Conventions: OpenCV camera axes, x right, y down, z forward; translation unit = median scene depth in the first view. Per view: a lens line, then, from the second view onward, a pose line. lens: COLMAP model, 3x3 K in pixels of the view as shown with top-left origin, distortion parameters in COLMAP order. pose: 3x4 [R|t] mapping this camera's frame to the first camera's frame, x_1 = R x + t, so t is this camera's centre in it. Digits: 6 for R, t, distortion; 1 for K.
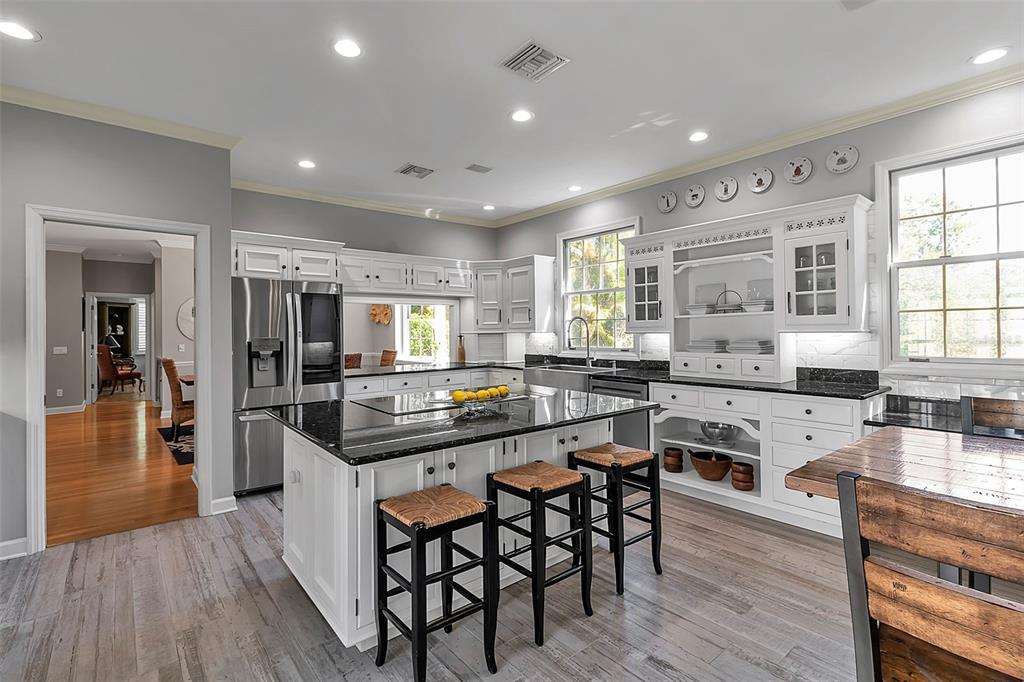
lens RADIAL K [[472.2, 0, 505.3], [0, 472.2, 327.1], [0, 0, 1]] dist [0.003457, 0.000785]
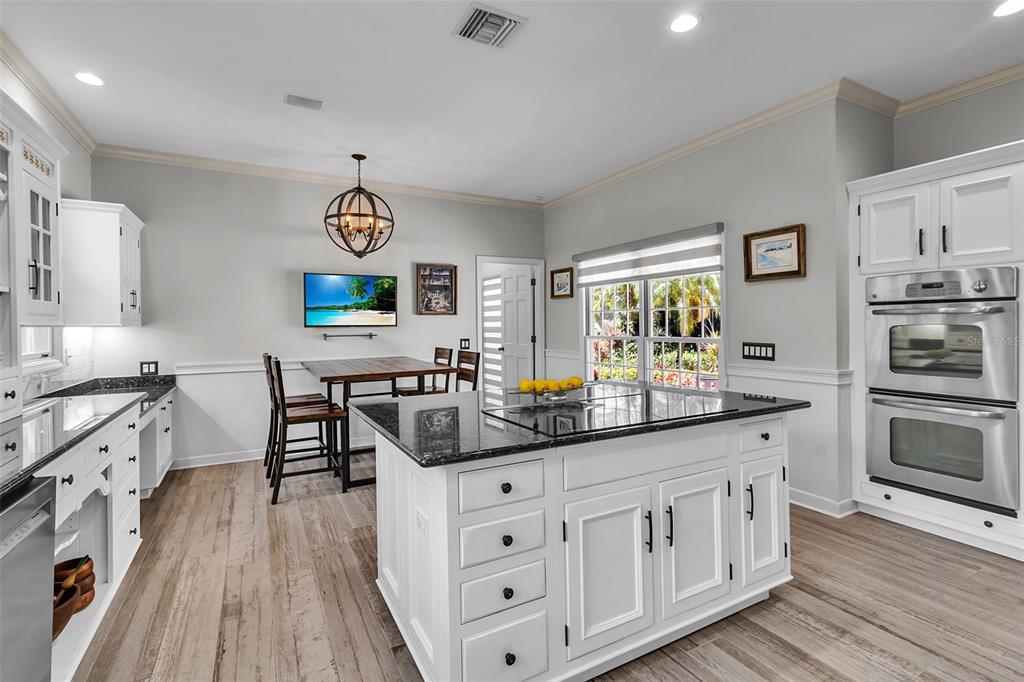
lens RADIAL K [[472.2, 0, 505.3], [0, 472.2, 327.1], [0, 0, 1]] dist [0.003457, 0.000785]
pose [[-0.979856, 0.019732, 0.198726, -0.090111], [0.018302, 0.999792, -0.009031, 0.023745], [-0.198863, -0.005213, -0.980013, 1.181107]]
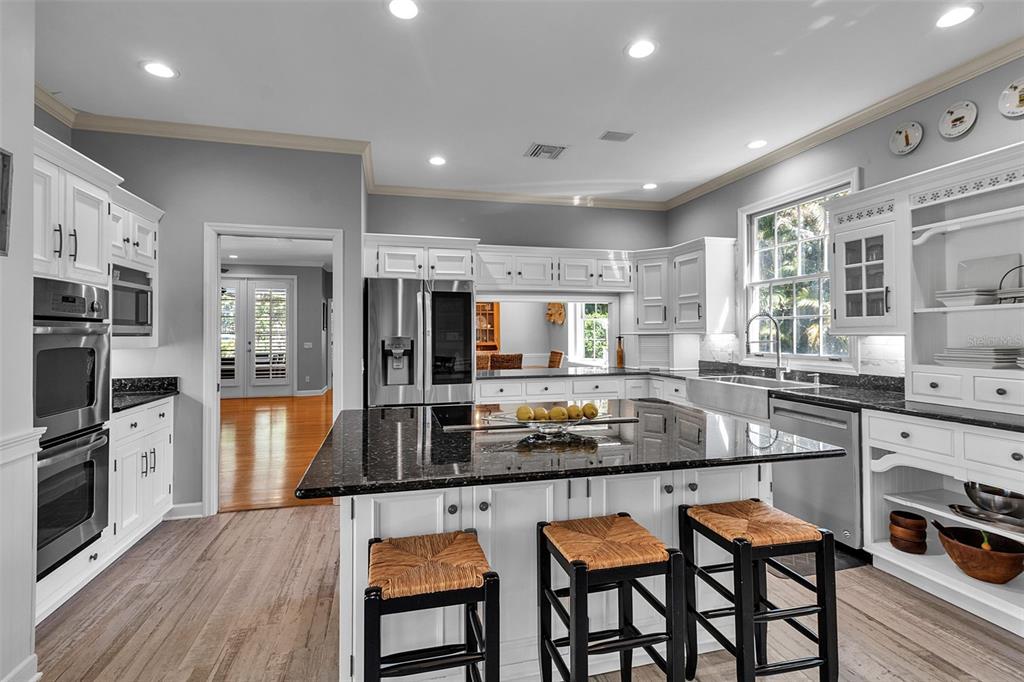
lens RADIAL K [[472.2, 0, 505.3], [0, 472.2, 327.1], [0, 0, 1]] dist [0.003457, 0.000785]
pose [[0.905203, 0.001073, -0.424978, 0.122319], [-0.002167, 0.999995, -0.002092, 0.003334], [0.424974, 0.002815, 0.905201, 0.165191]]
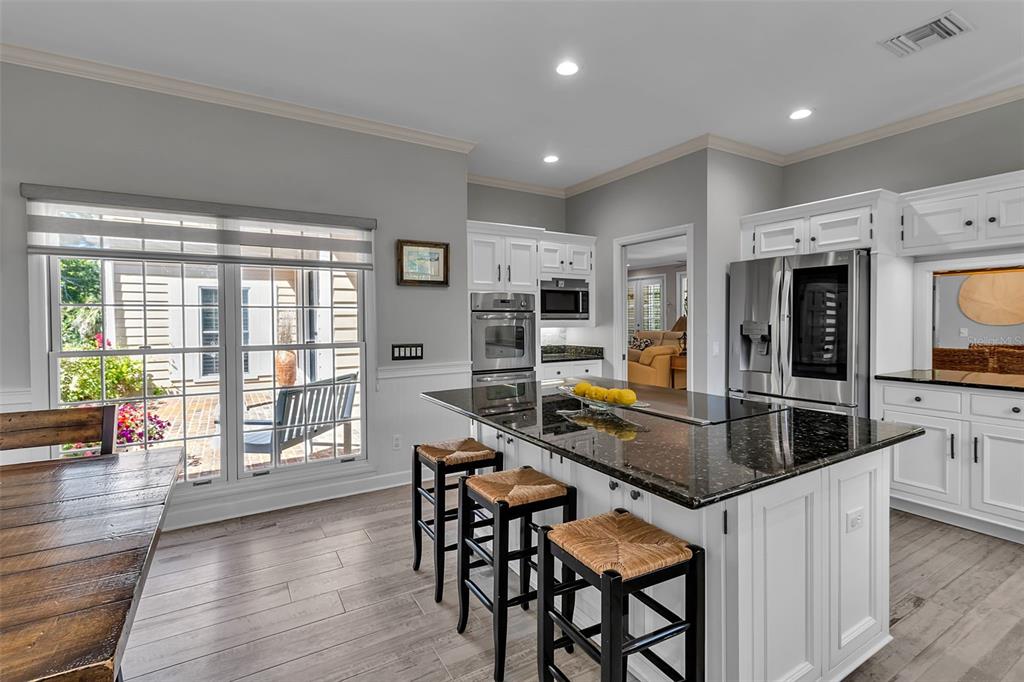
lens RADIAL K [[472.2, 0, 505.3], [0, 472.2, 327.1], [0, 0, 1]] dist [0.003457, 0.000785]
pose [[-0.172472, 0.031903, -0.984498, 0.477981], [0.015739, 0.999437, 0.029630, -0.002768], [0.984889, -0.010384, -0.172877, 0.611765]]
